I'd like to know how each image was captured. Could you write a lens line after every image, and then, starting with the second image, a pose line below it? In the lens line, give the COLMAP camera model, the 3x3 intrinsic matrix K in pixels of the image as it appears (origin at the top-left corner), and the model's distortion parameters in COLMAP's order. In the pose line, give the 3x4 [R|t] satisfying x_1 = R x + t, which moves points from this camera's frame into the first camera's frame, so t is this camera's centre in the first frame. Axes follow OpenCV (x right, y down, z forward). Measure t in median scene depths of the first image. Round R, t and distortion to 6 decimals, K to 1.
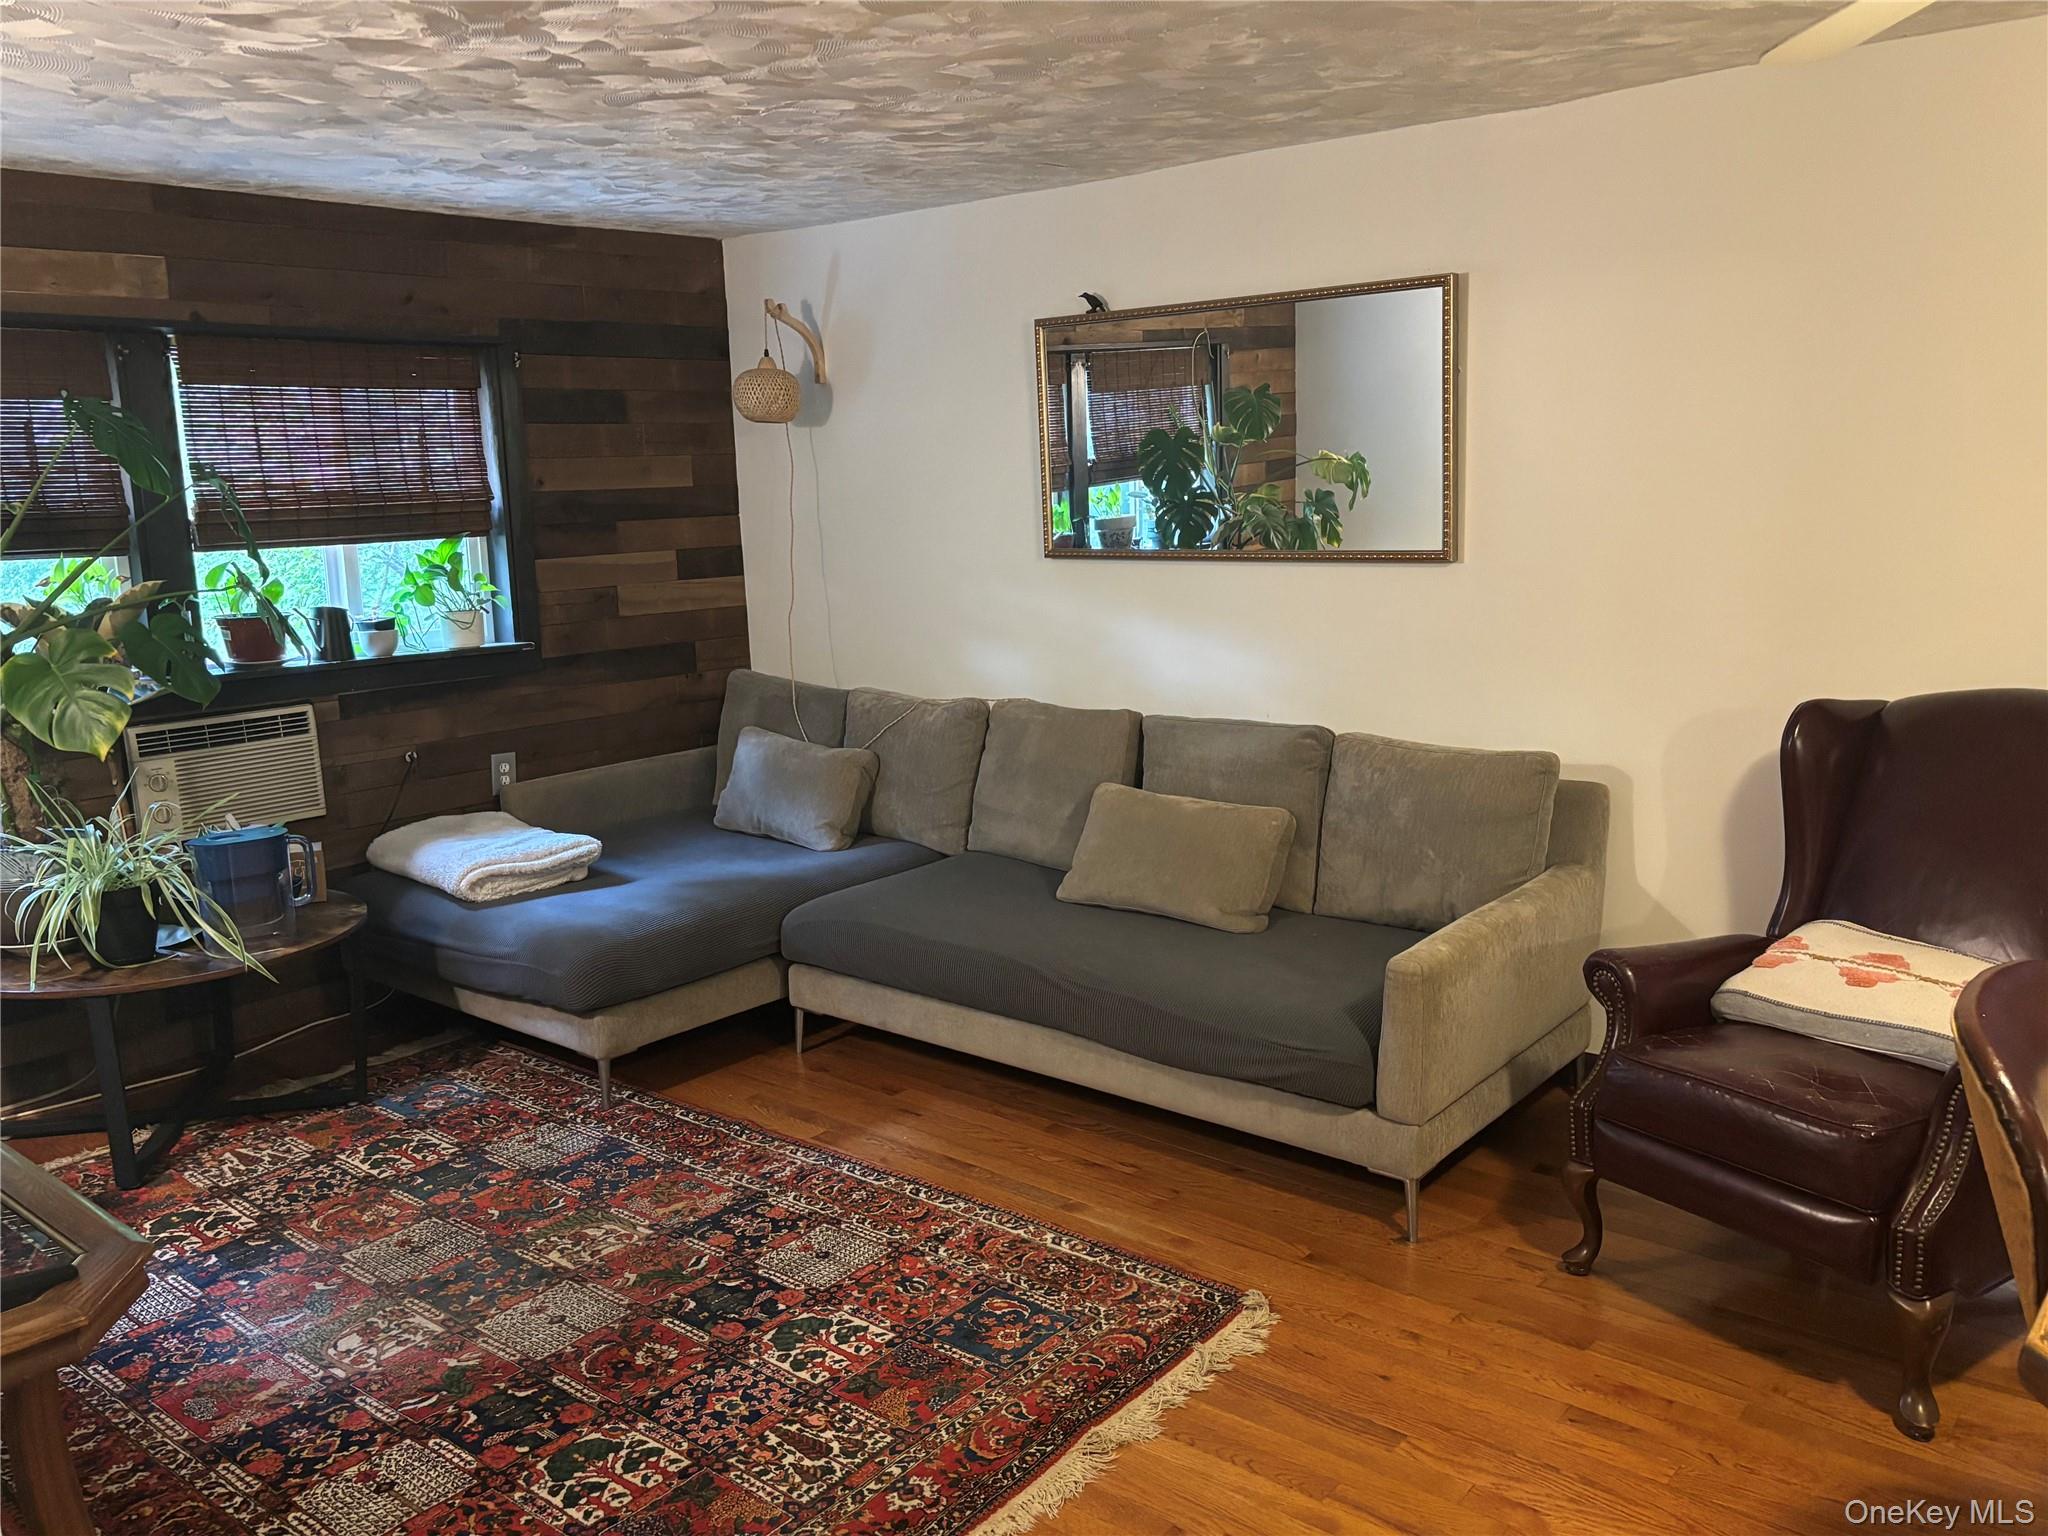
lens RADIAL K [[1690.3, 0, 1040.7], [0, 1690.3, 750.7], [0, 0, 1]] dist [0.012922, 0.027657]
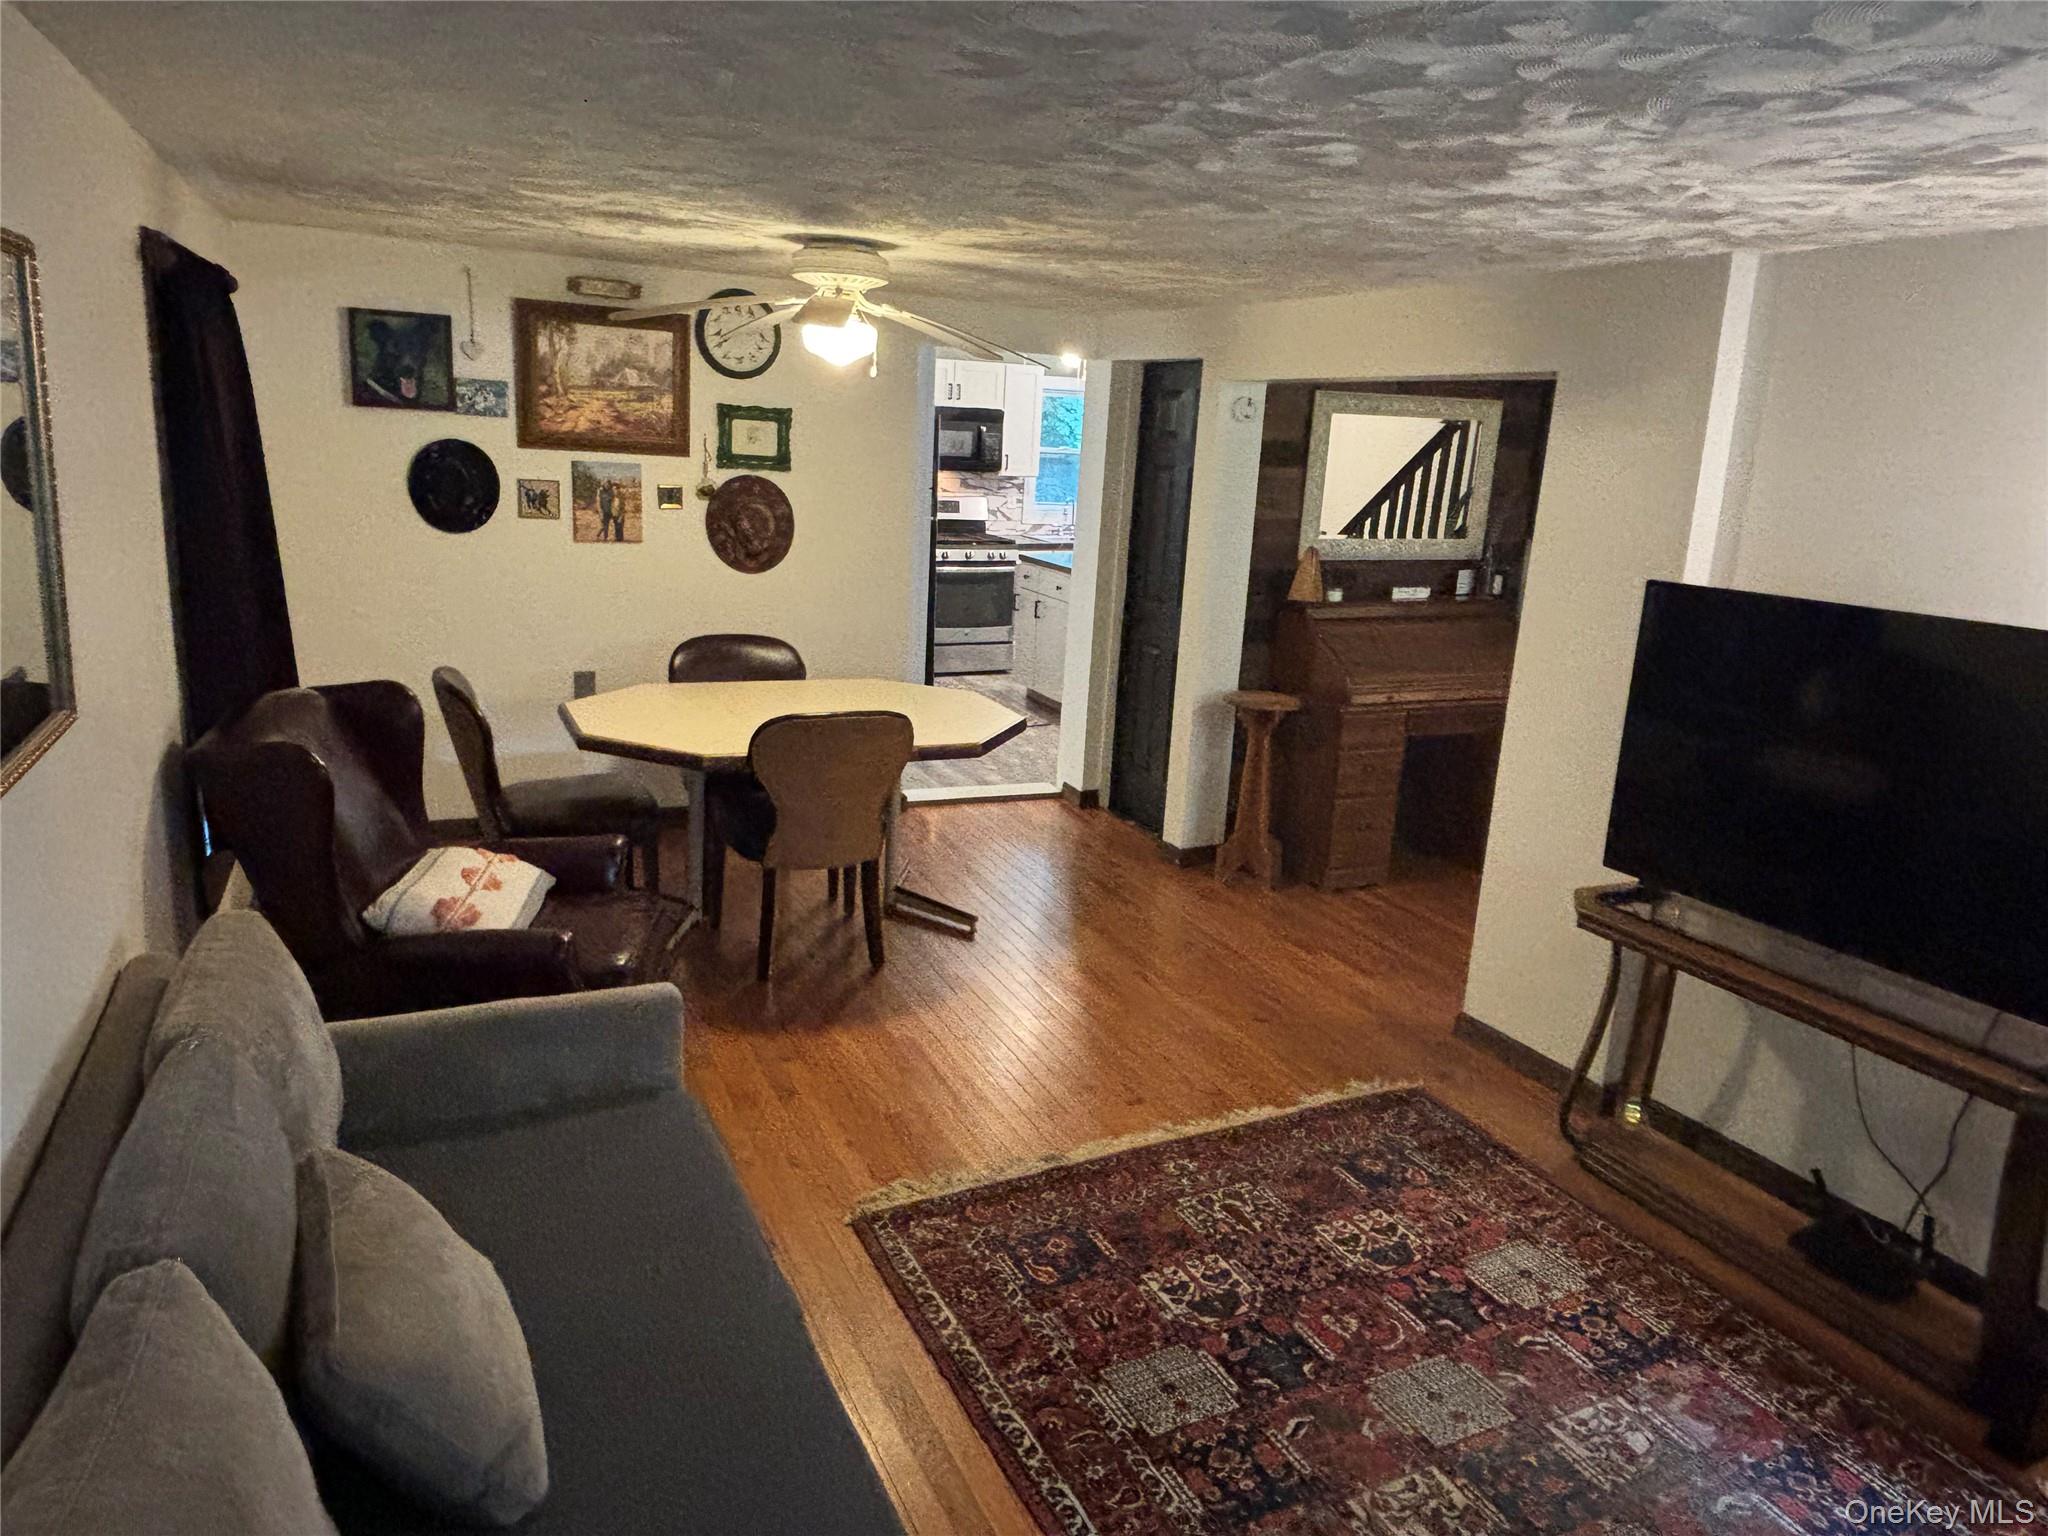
lens RADIAL K [[1345.1, 0, 981.4], [0, 1345.1, 781.5], [0, 0, 1]] dist [-0.006782, -0.007331]
pose [[-0.895191, -0.128433, 0.426776, -0.274523], [0.051097, 0.921689, 0.384550, -0.279872], [-0.442744, 0.366053, -0.818525, 1.346688]]
